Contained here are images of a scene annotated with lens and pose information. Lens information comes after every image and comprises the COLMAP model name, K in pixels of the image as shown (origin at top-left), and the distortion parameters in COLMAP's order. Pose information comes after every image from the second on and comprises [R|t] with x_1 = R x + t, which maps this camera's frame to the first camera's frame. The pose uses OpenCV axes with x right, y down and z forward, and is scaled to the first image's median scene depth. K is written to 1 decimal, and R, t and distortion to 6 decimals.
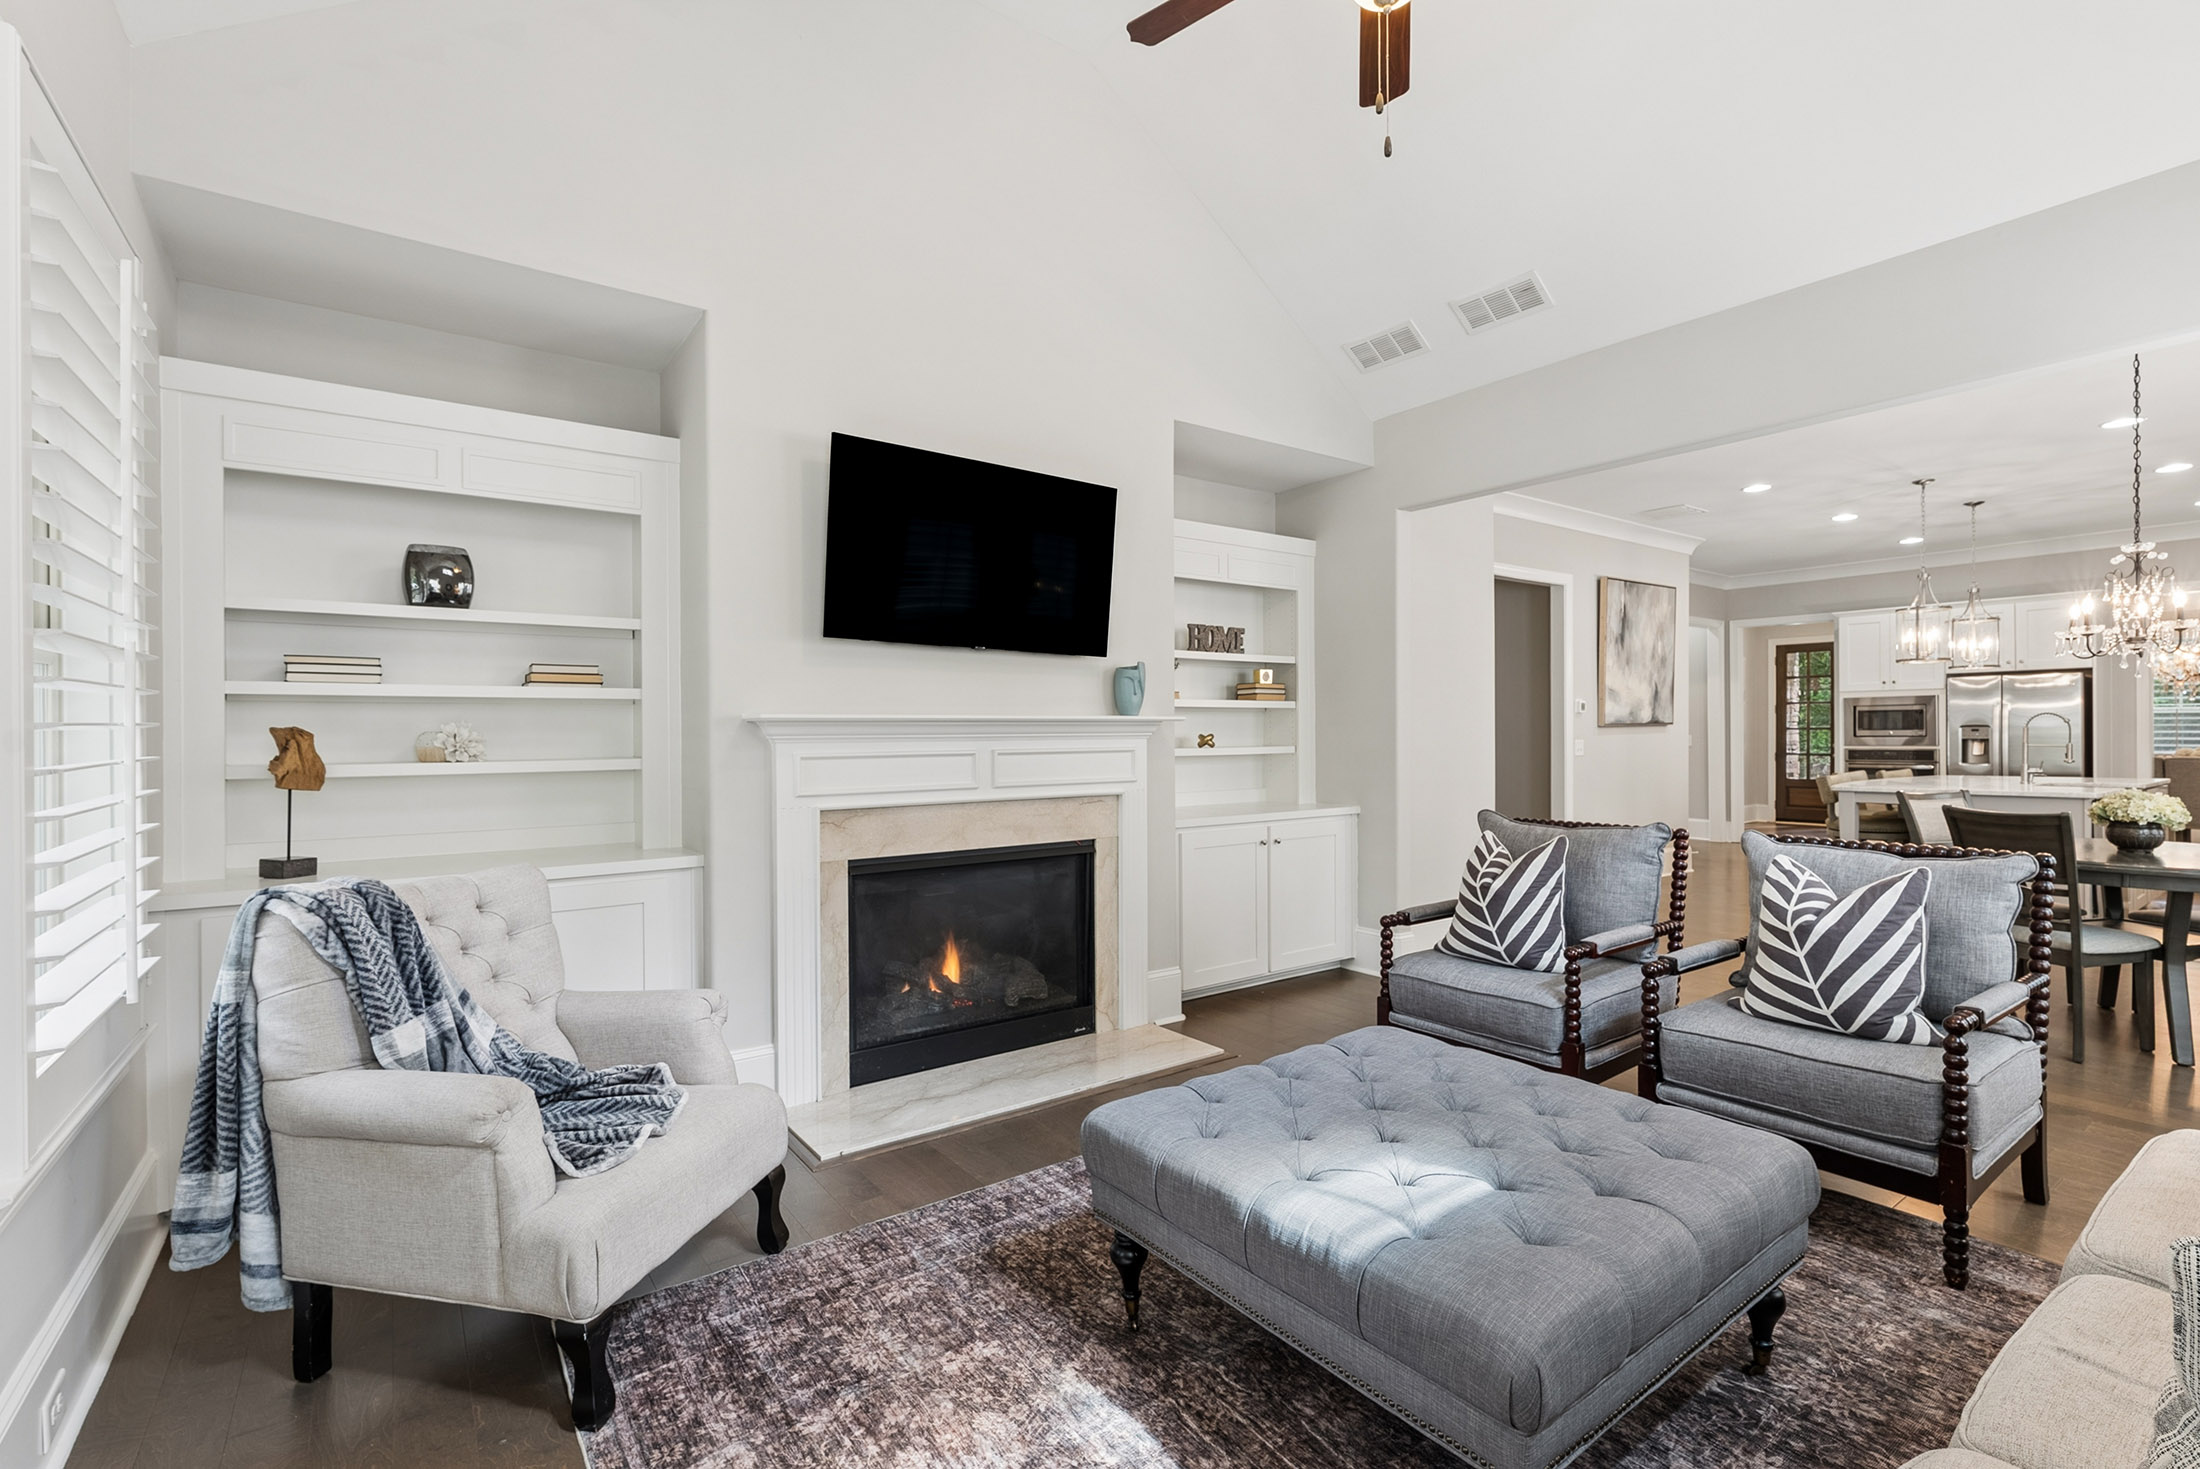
lens RADIAL K [[982.5, 0, 1099.6], [0, 982.5, 731.8], [0, 0, 1]] dist [0.000523, -0.000299]
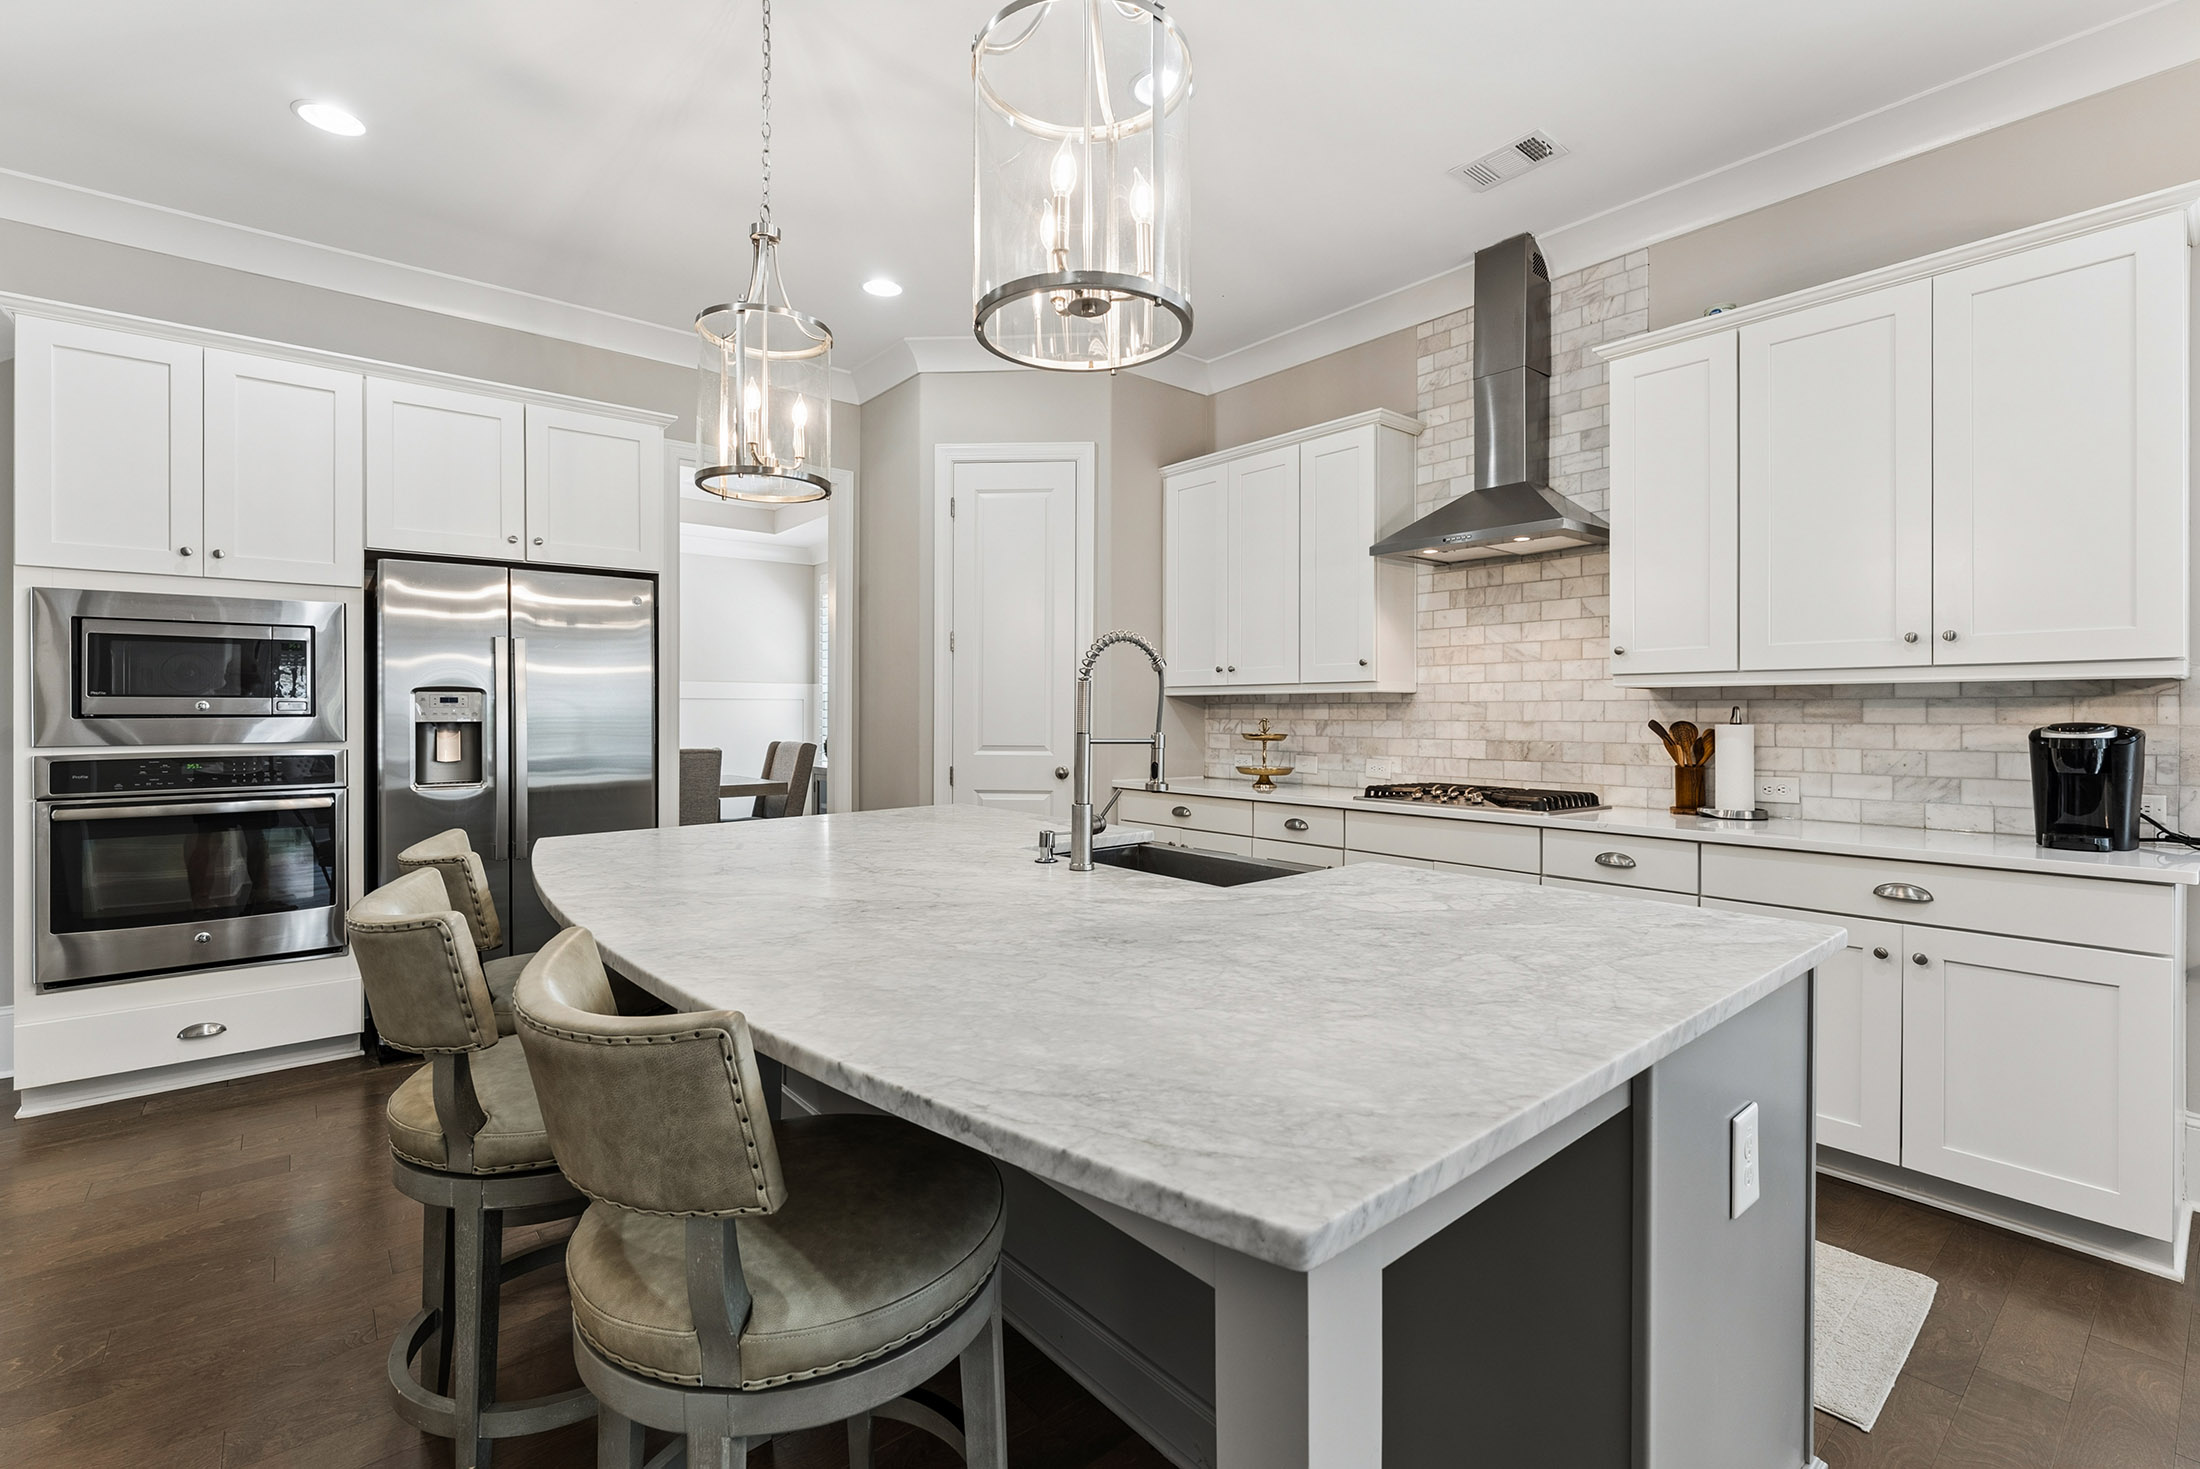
lens RADIAL K [[971.6, 0, 1090.6], [0, 971.6, 714.6], [0, 0, 1]] dist [-0.002288, -0.000197]
pose [[-0.065980, 0.002320, 0.997818, 1.007294], [-0.000921, 0.999997, -0.002386, 0.008633], [-0.997821, -0.001077, -0.065978, 1.591944]]
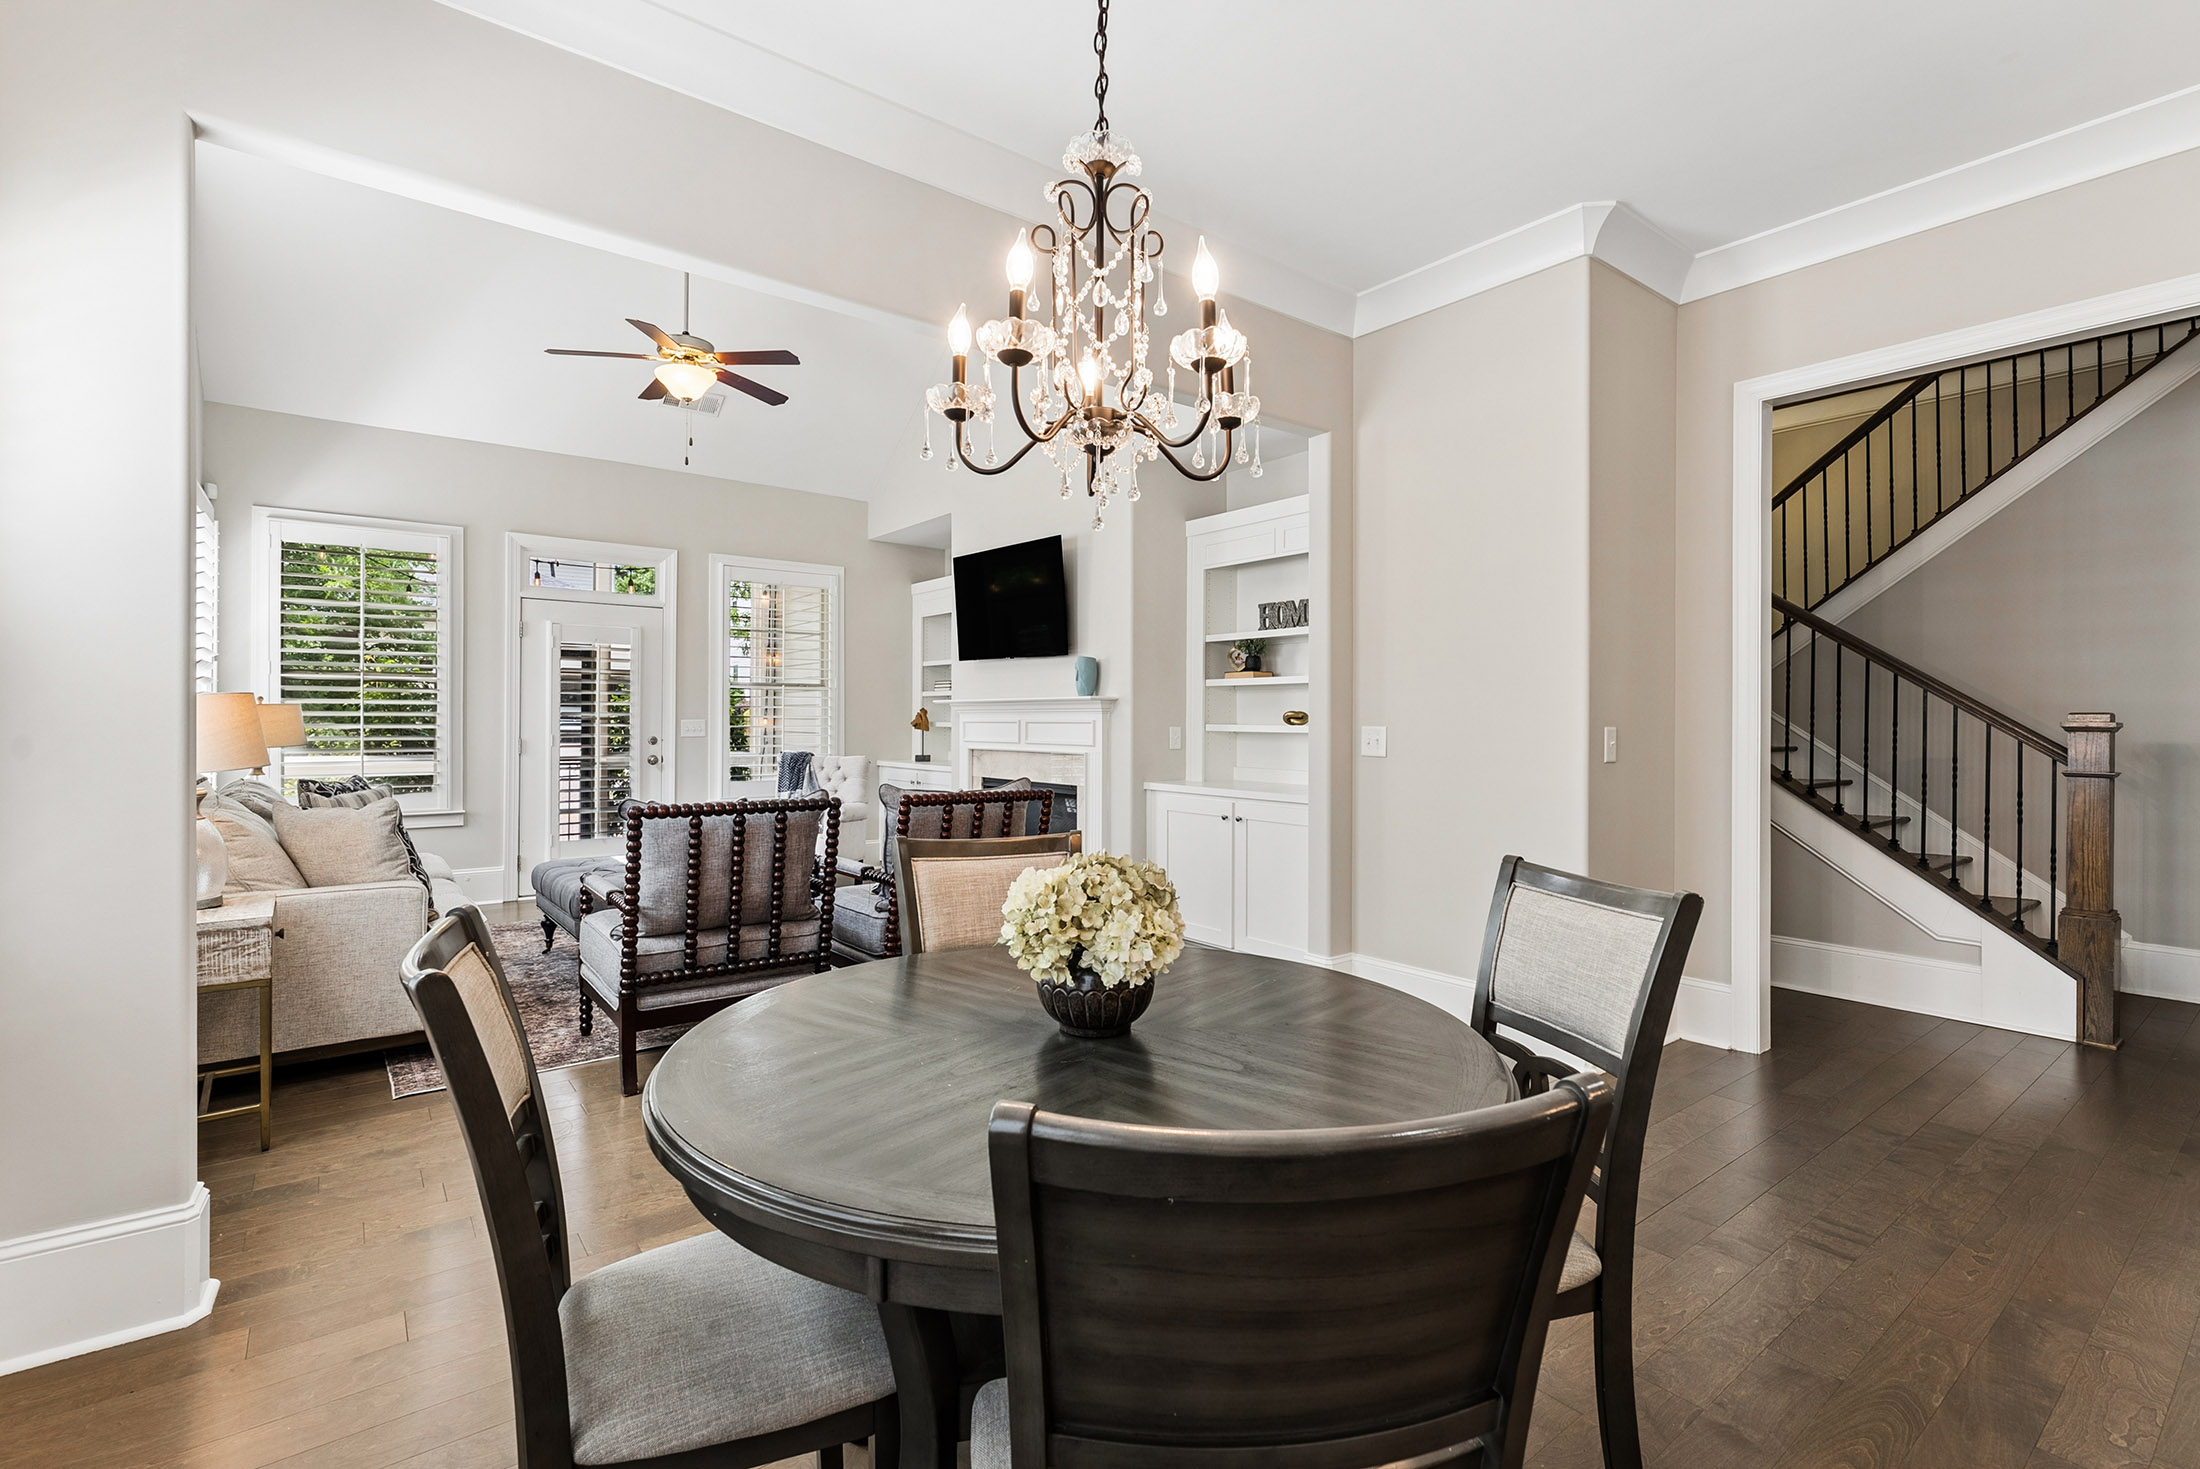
lens RADIAL K [[994.5, 0, 1097.0], [0, 994.5, 725.3], [0, 0, 1]] dist [-0.000022, -0.000092]
pose [[0.030305, 0.010138, -0.999489, 1.345944], [-0.006521, 0.999929, 0.009944, 0.009290], [0.999519, 0.006217, 0.030369, 0.947298]]
